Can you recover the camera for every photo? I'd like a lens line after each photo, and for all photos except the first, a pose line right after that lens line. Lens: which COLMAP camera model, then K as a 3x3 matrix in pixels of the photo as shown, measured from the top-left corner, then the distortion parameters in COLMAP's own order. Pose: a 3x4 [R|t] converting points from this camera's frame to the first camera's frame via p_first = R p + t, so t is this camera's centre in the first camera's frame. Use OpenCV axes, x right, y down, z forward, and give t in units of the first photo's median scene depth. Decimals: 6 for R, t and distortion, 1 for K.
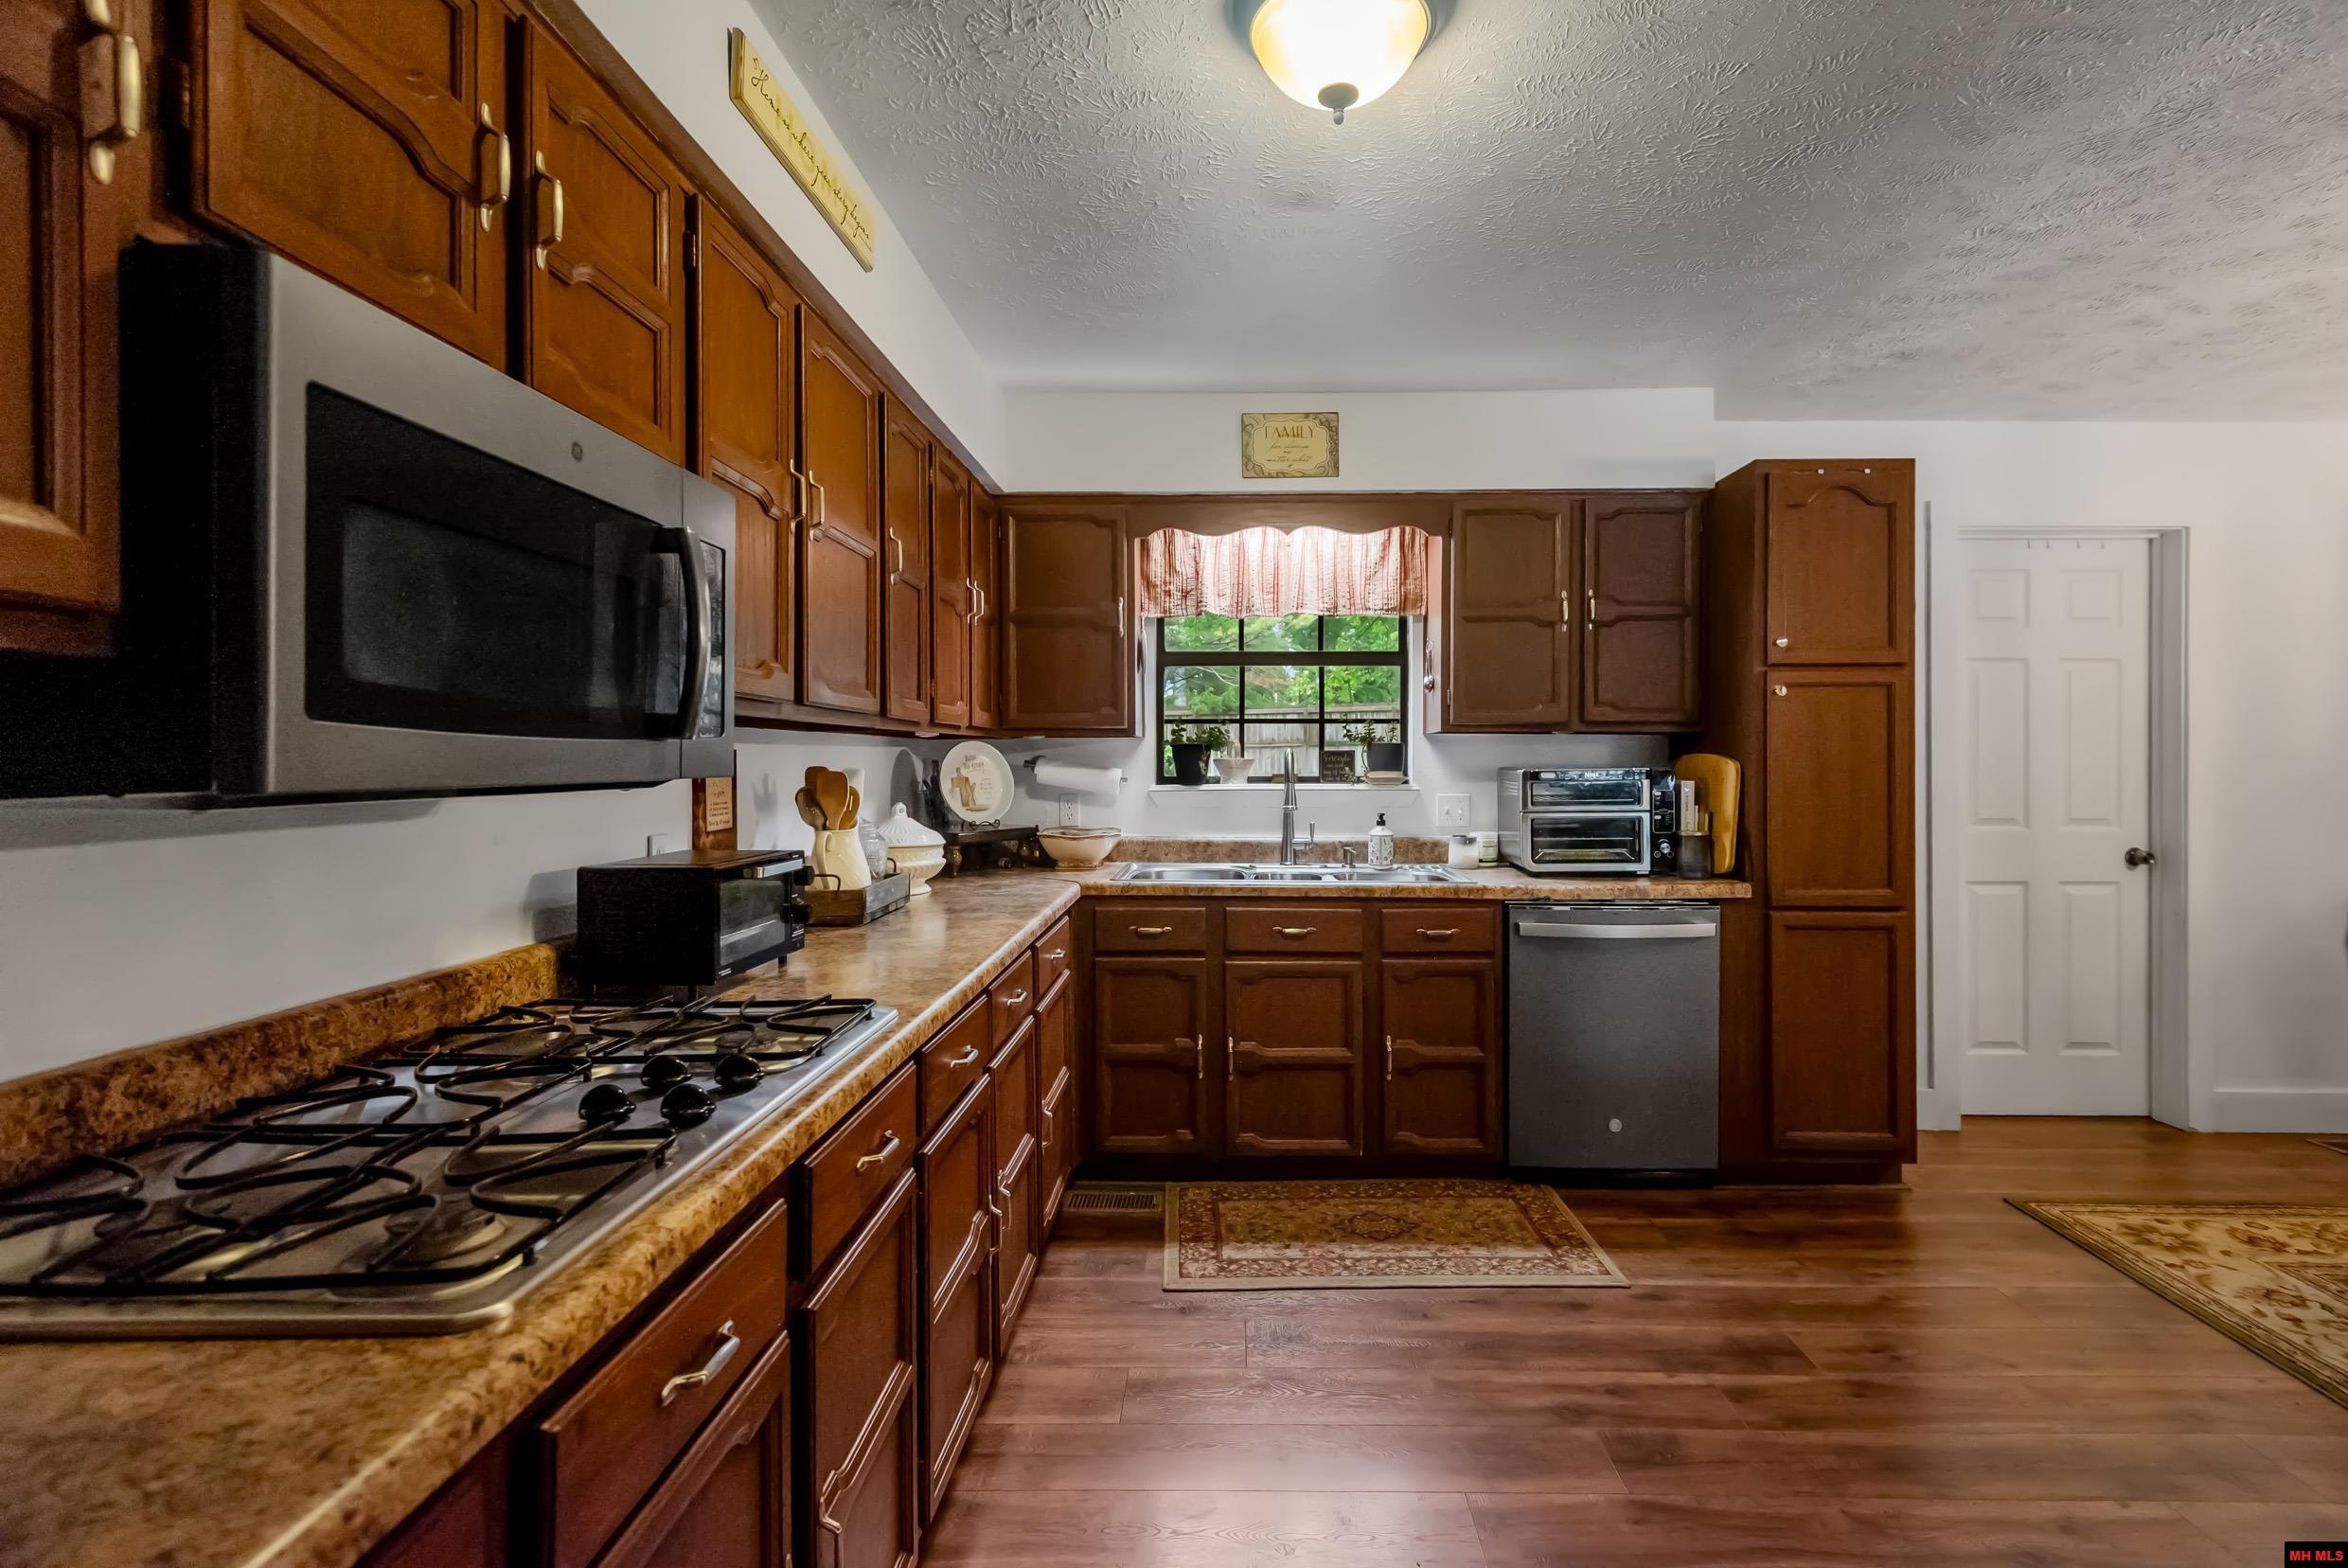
lens RADIAL K [[1072.2, 0, 1179.1], [0, 1072.2, 768.6], [0, 0, 1]] dist [0.001585, 0.000299]
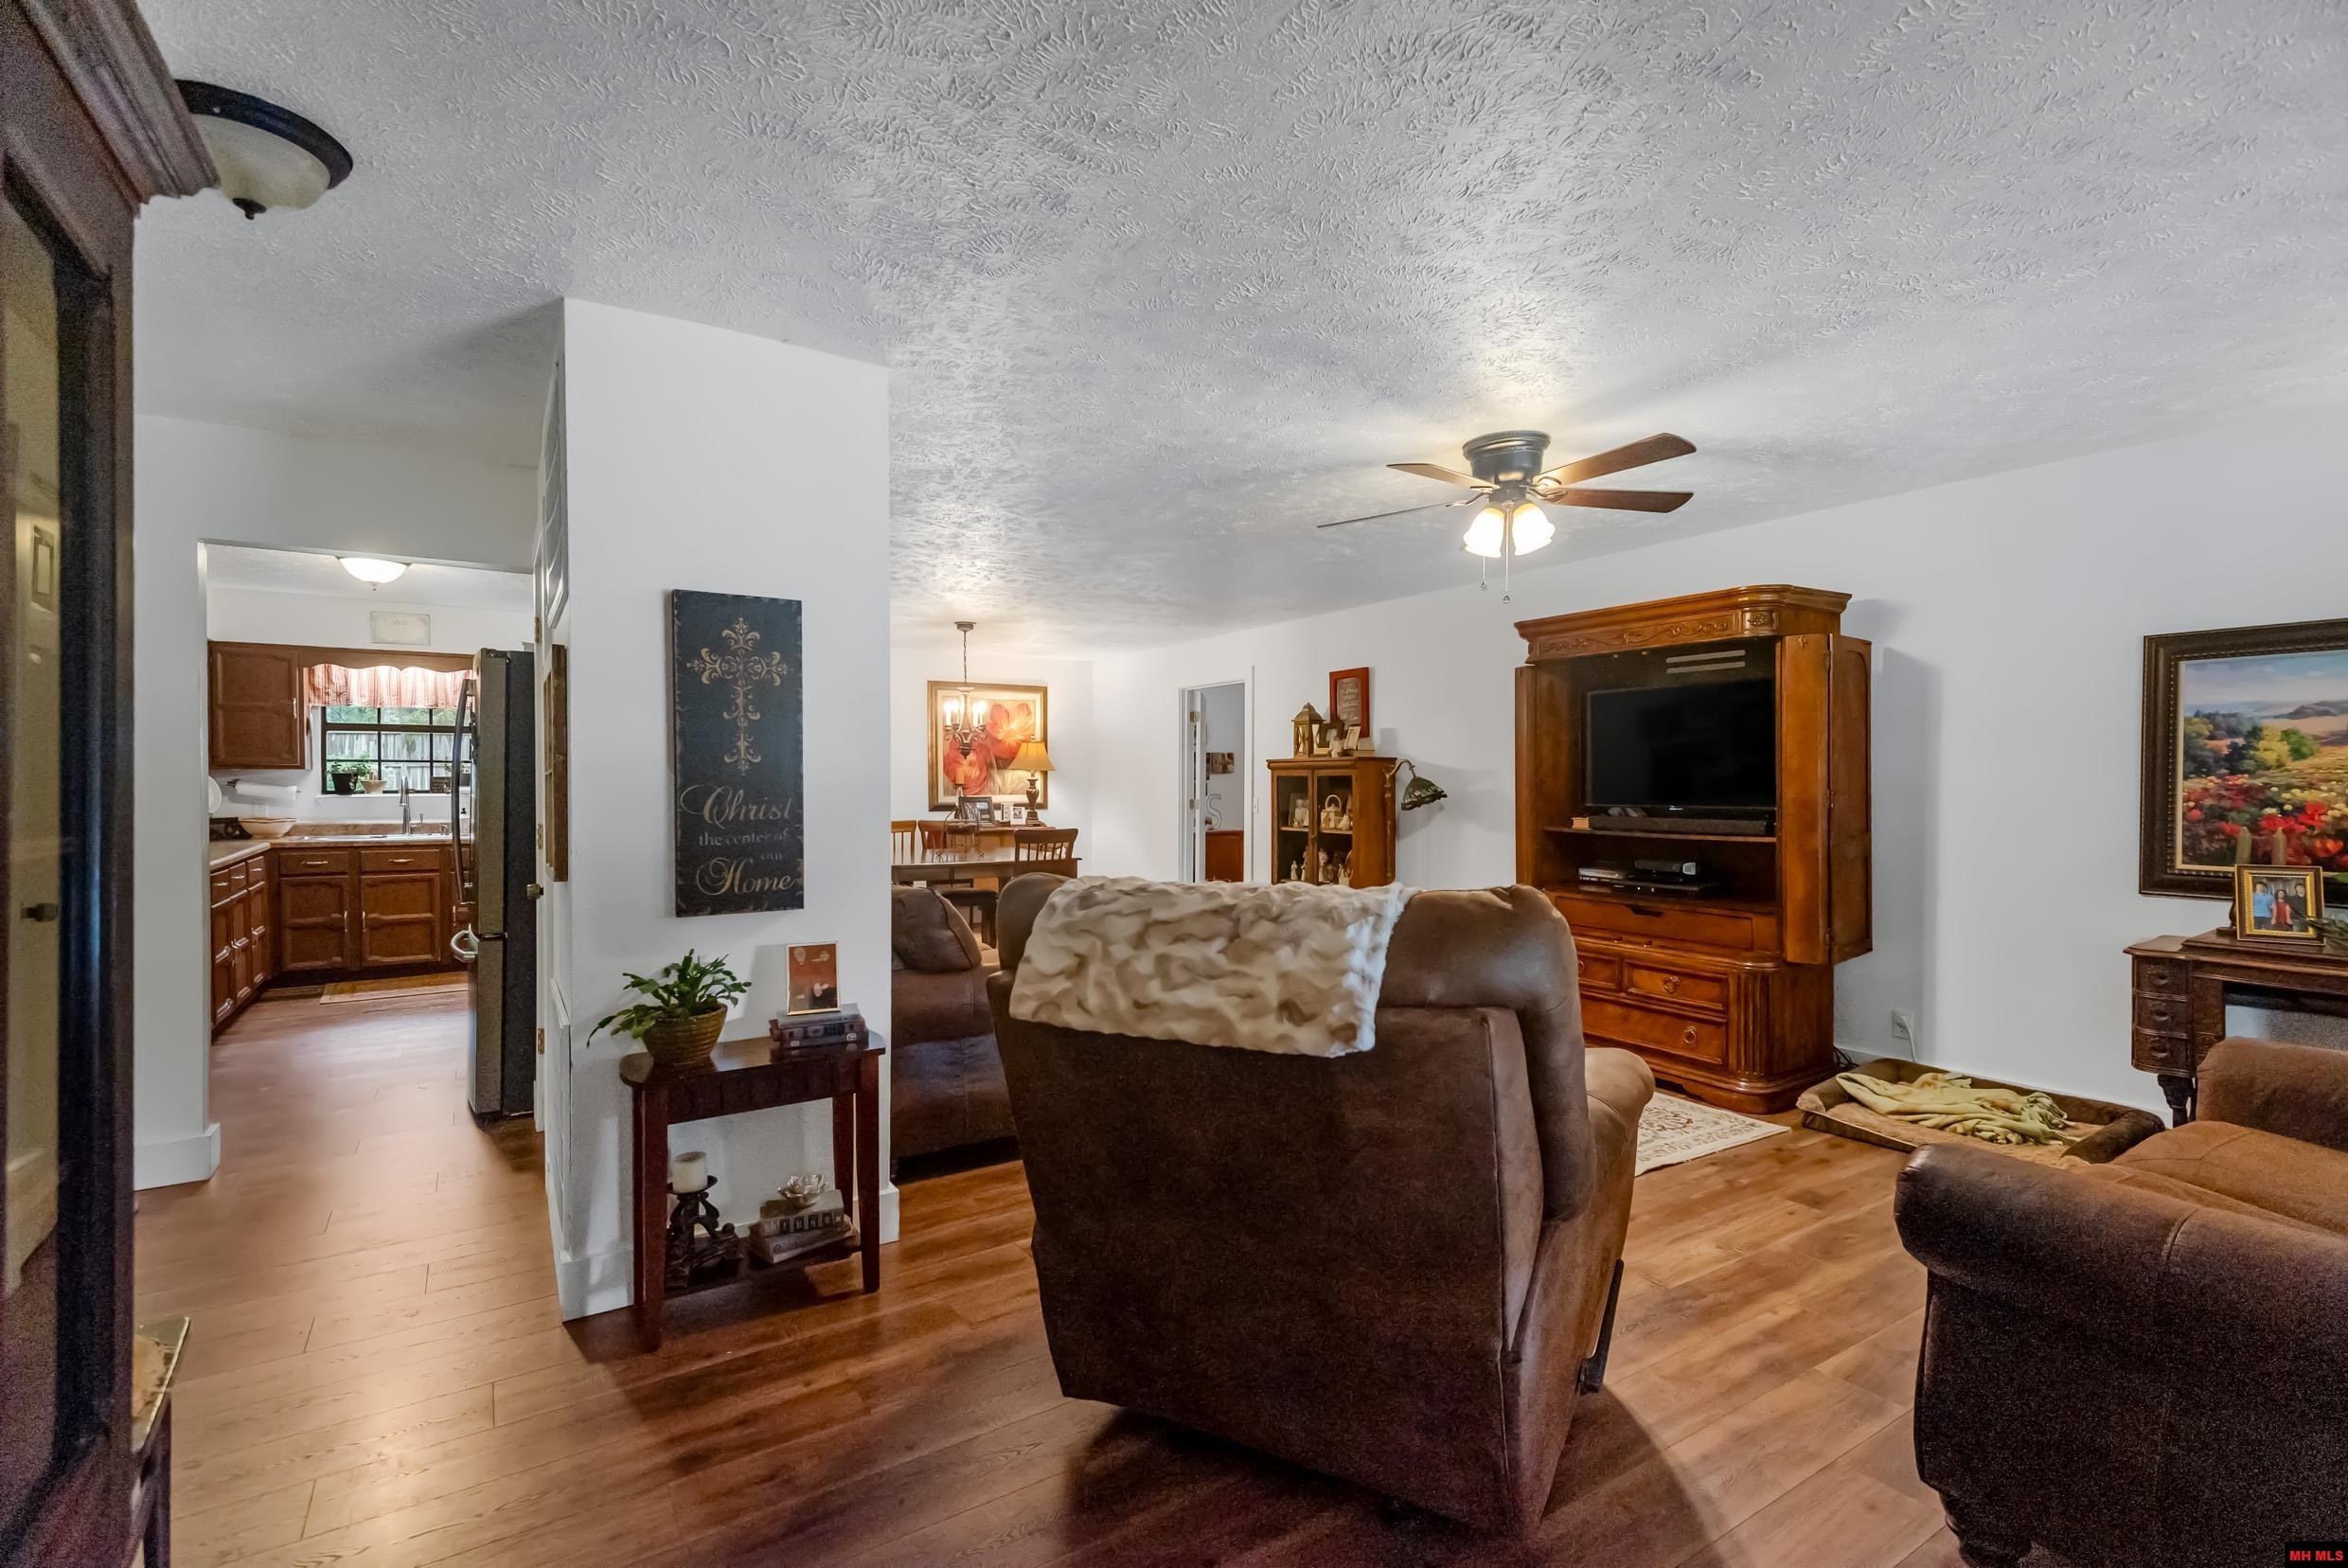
lens RADIAL K [[1072.2, 0, 1190.5], [0, 1072.2, 792.8], [0, 0, 1]] dist [0.001585, 0.000299]
pose [[0.800361, -0.006672, 0.599481, 0.075444], [0.007284, 0.999972, 0.001405, 0.020555], [-0.599474, 0.003242, 0.800388, -1.494035]]
